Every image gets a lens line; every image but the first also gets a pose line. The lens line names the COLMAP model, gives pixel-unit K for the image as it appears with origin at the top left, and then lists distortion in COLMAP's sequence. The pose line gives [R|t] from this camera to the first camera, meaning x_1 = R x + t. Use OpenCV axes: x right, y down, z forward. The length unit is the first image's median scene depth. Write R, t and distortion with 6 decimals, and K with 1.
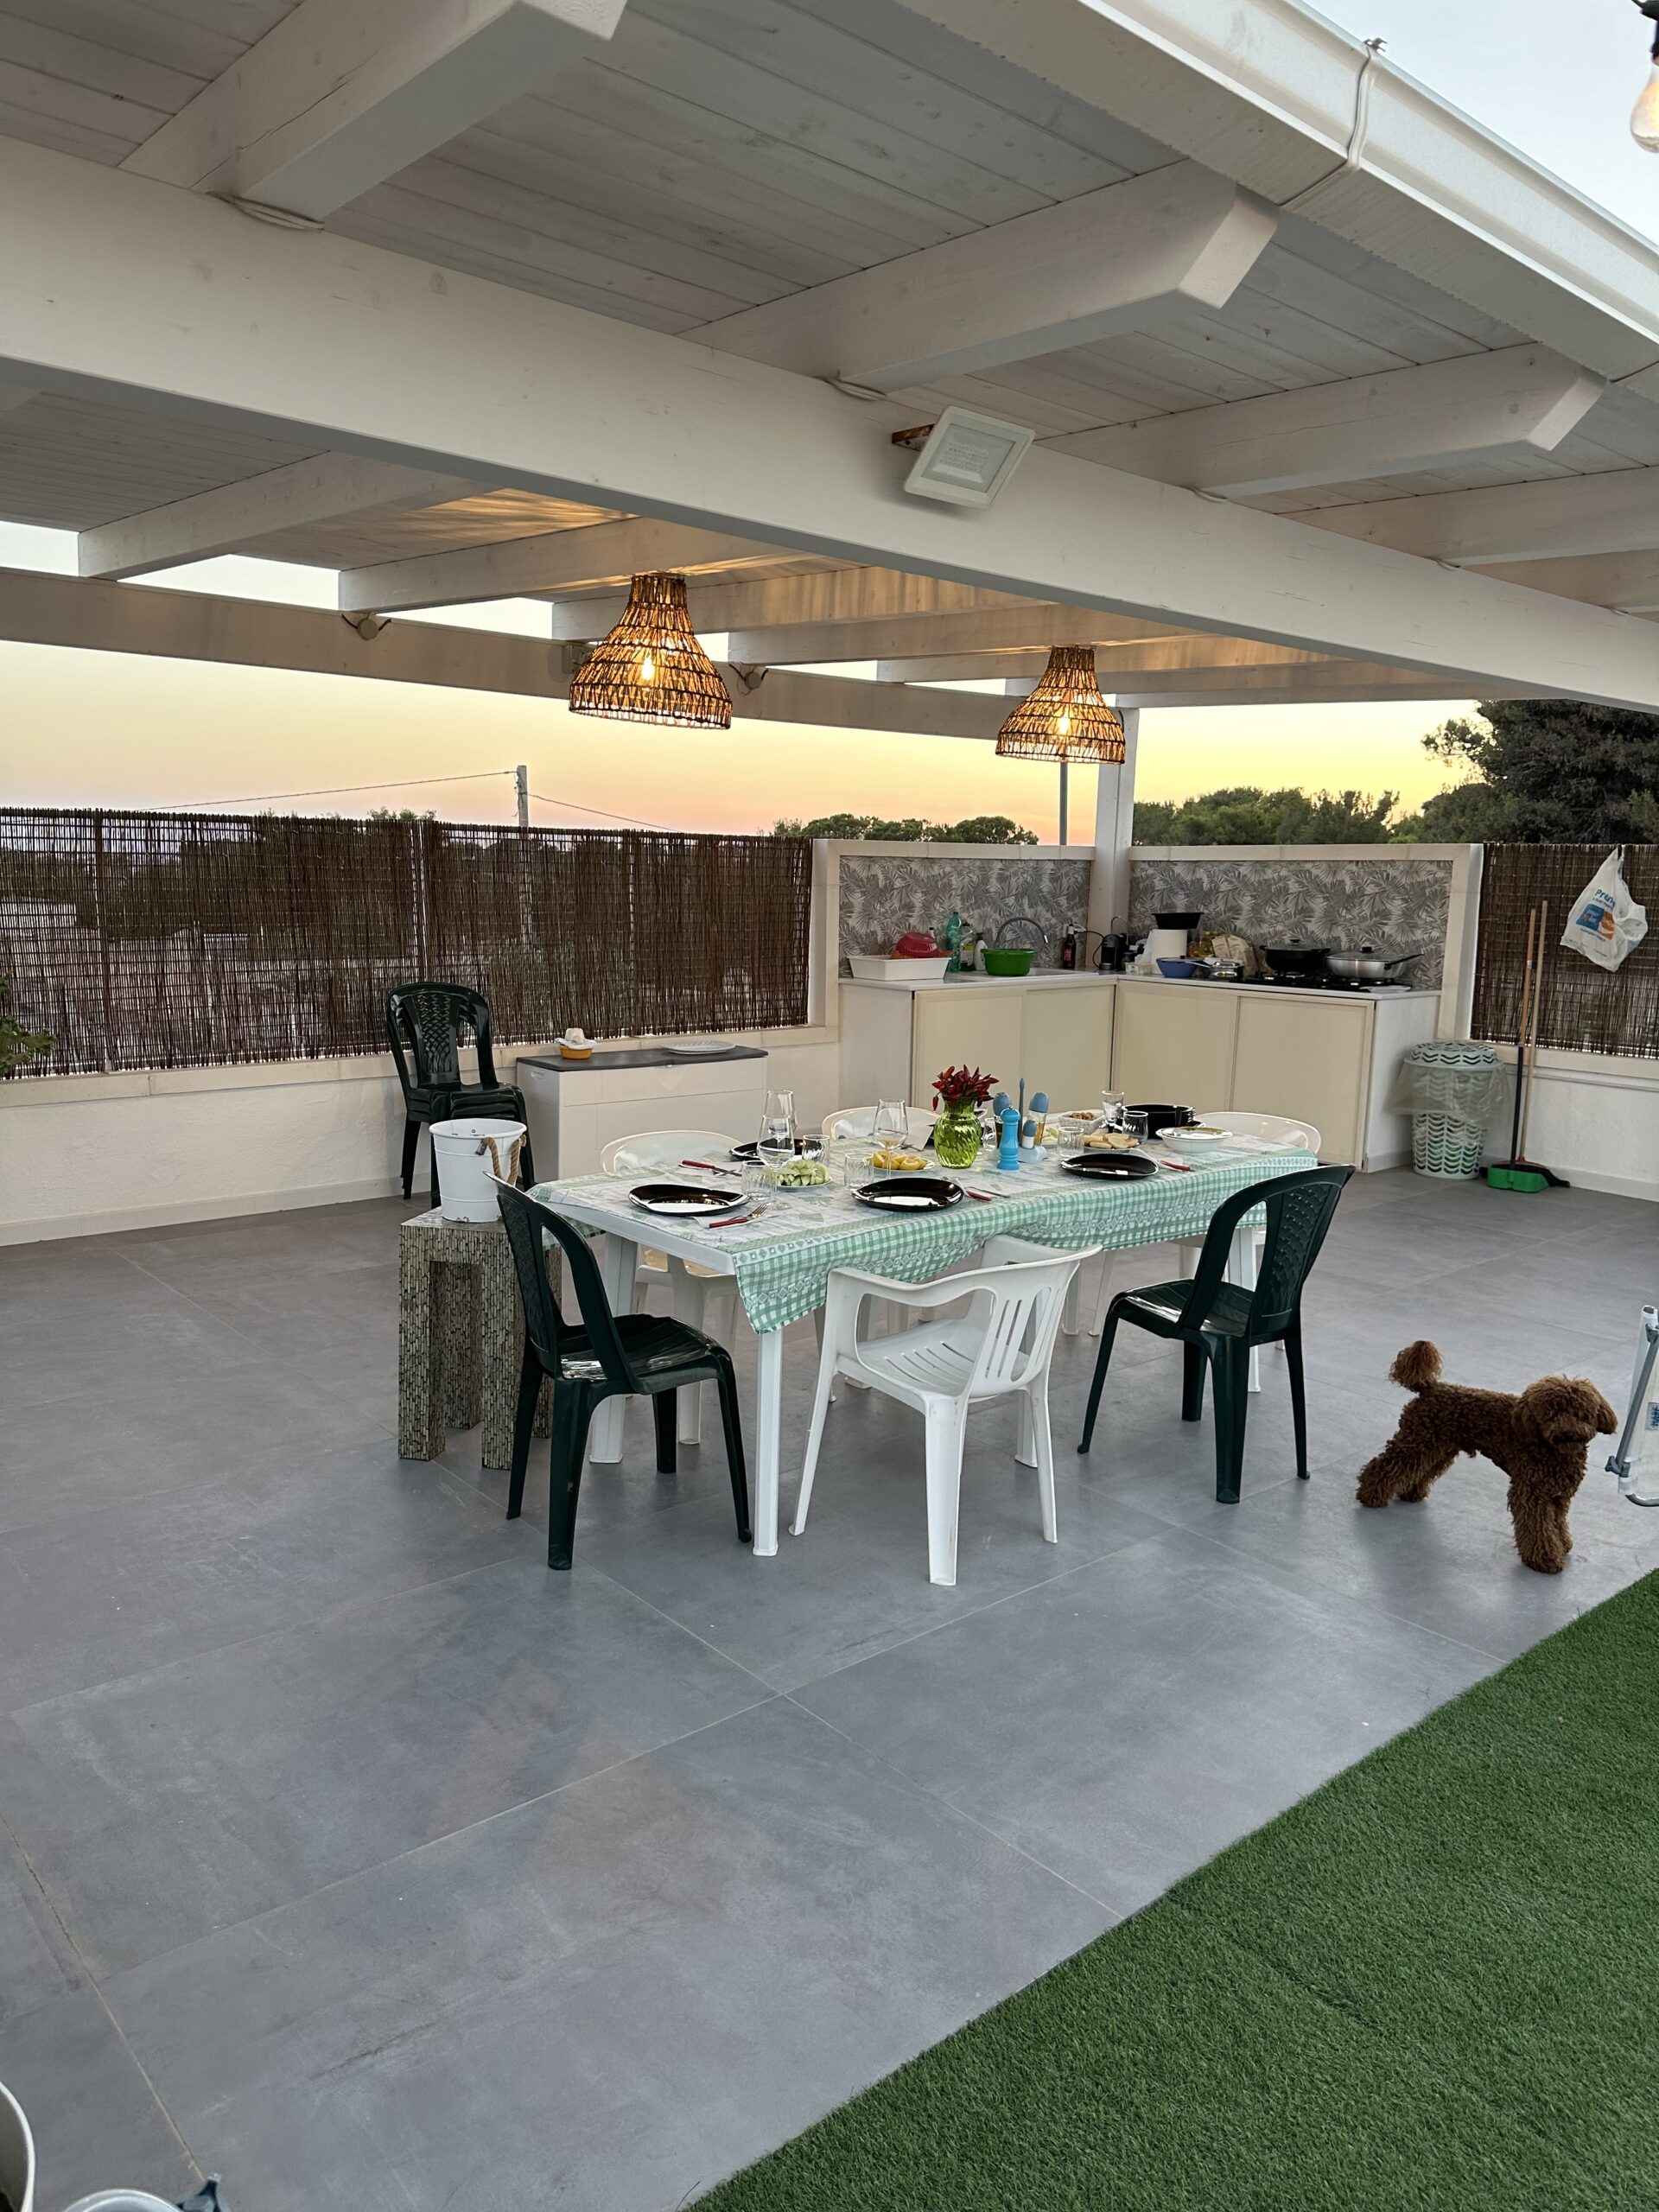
lens RADIAL K [[1542.9, 0, 829.5], [0, 1542.9, 1106.0], [0, 0, 1]] dist [0.188089, -0.350038]
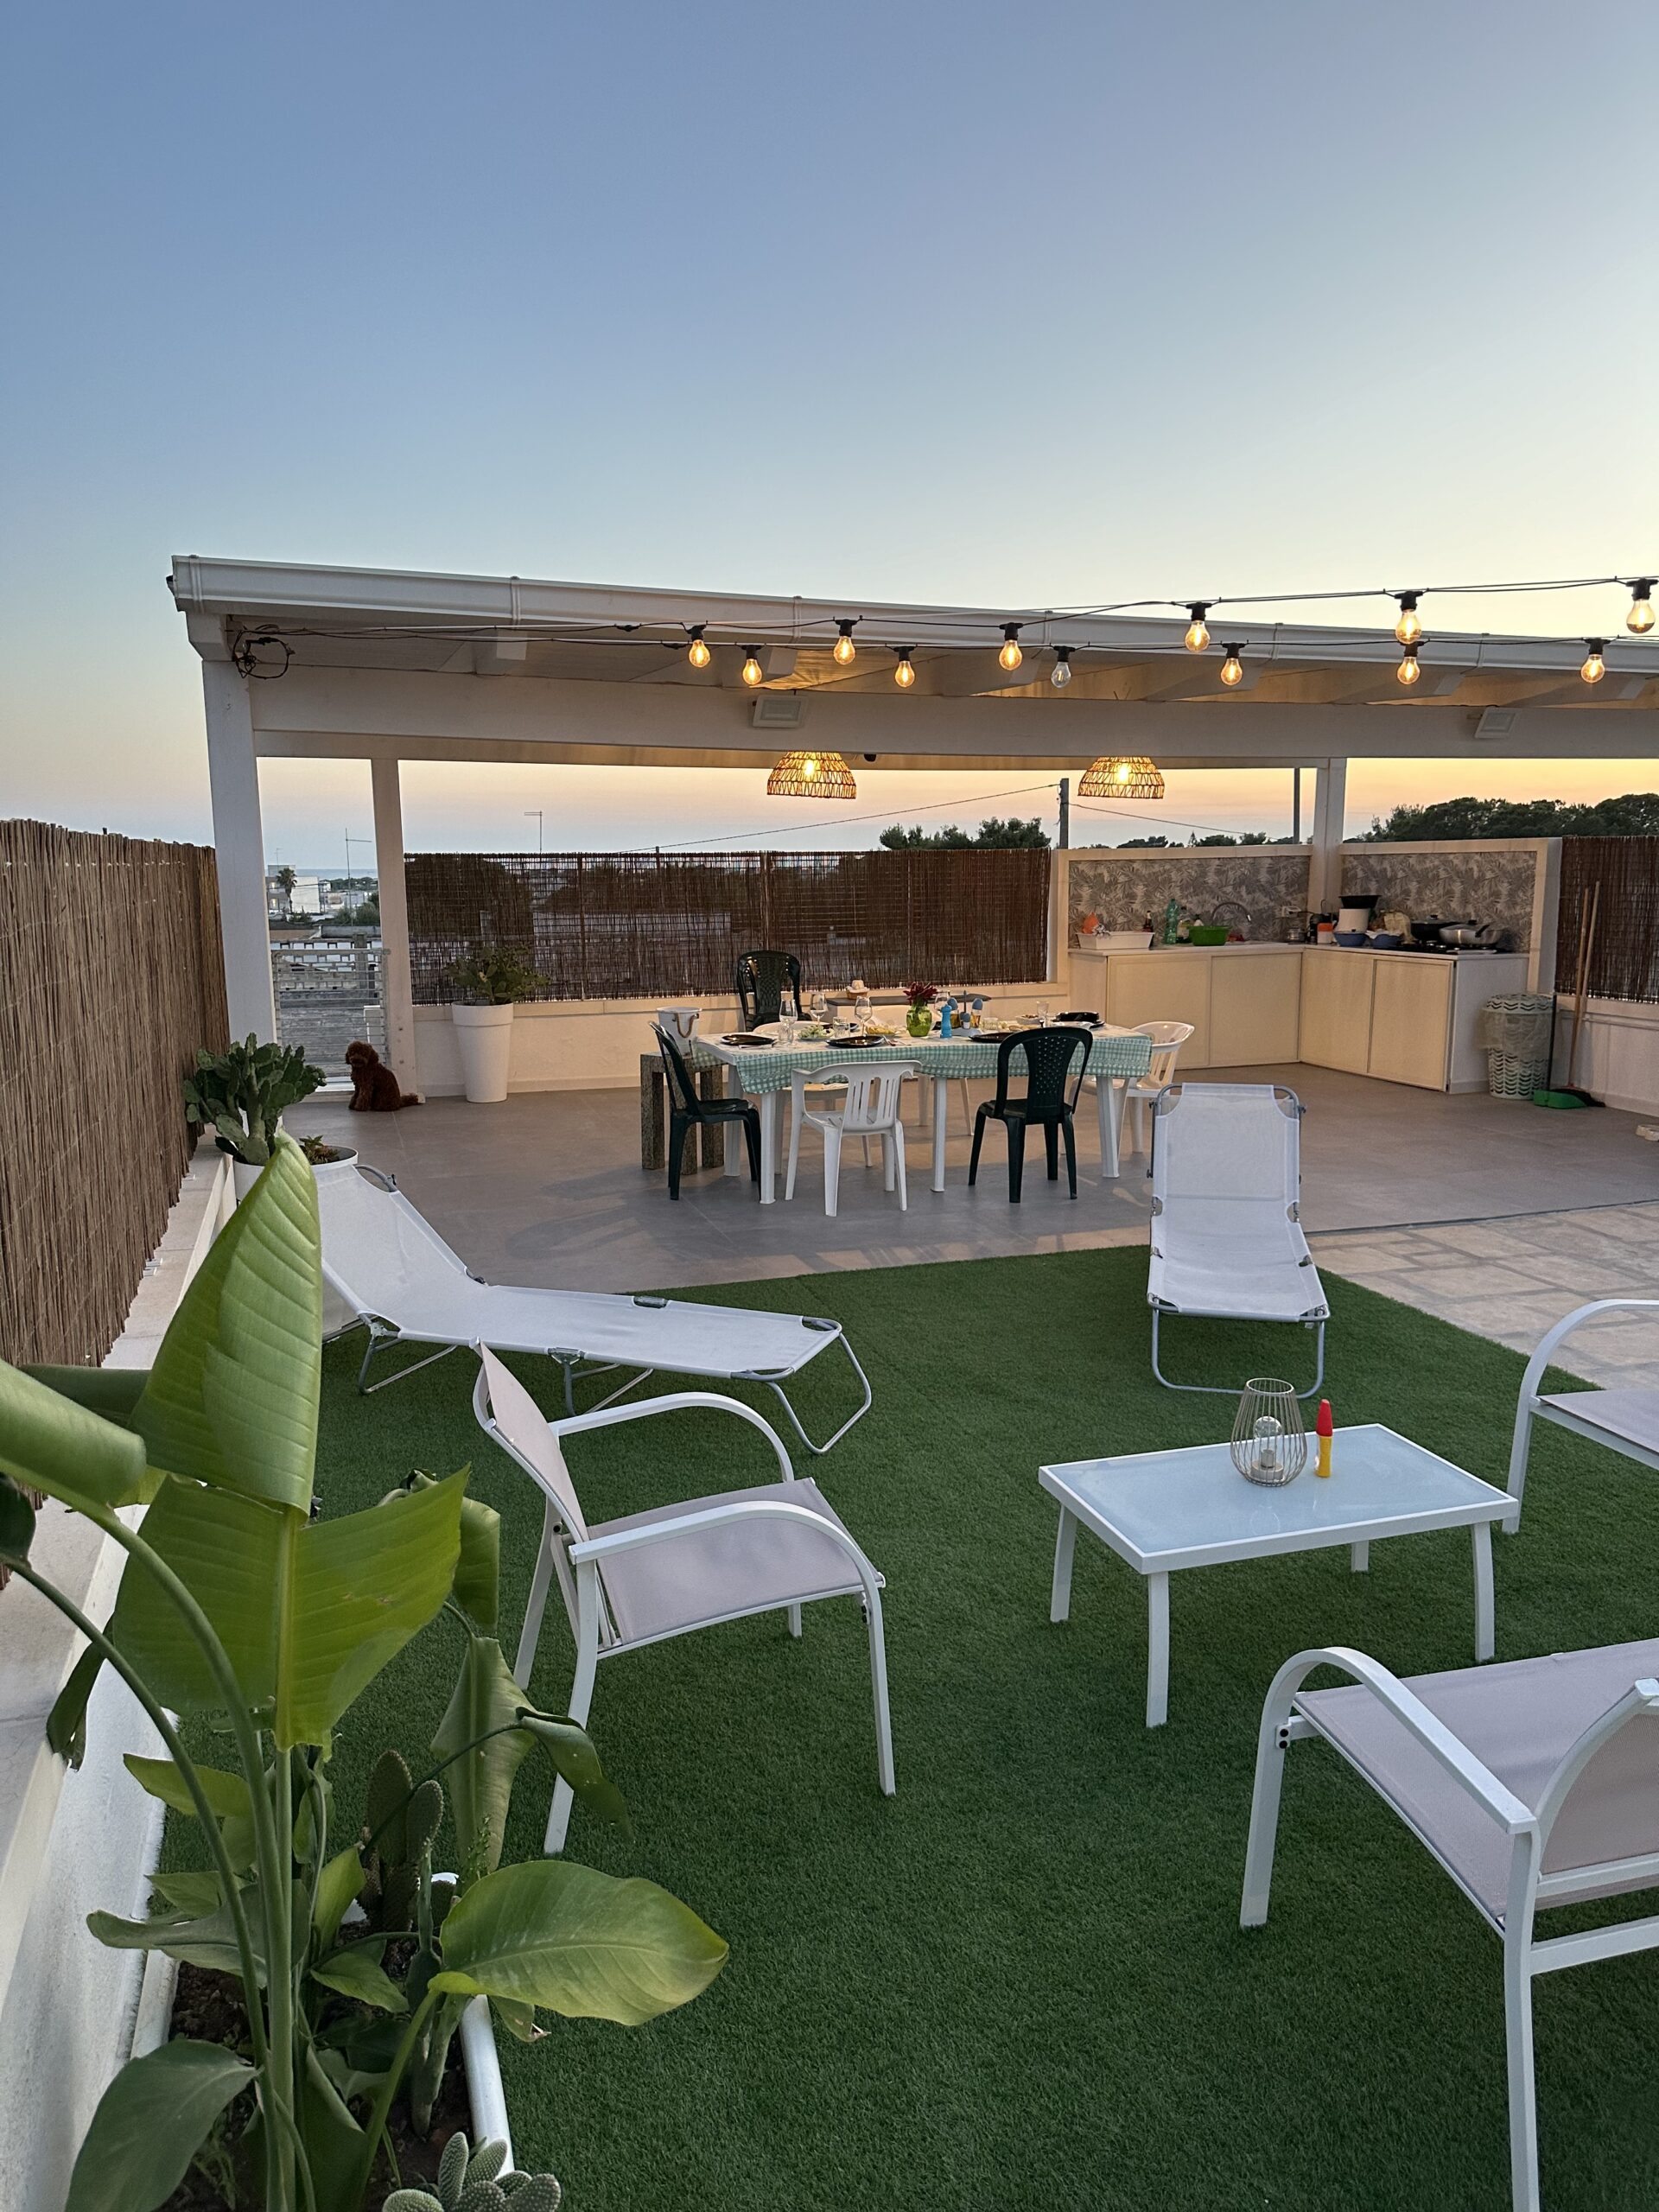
lens RADIAL K [[1542.9, 0, 829.5], [0, 1542.9, 1106.0], [0, 0, 1]] dist [0.188089, -0.350038]
pose [[0.923080, 0.032719, -0.383213, 0.347722], [-0.032562, 0.999446, 0.006899, 0.056650], [0.383227, 0.006110, 0.923634, -0.374850]]
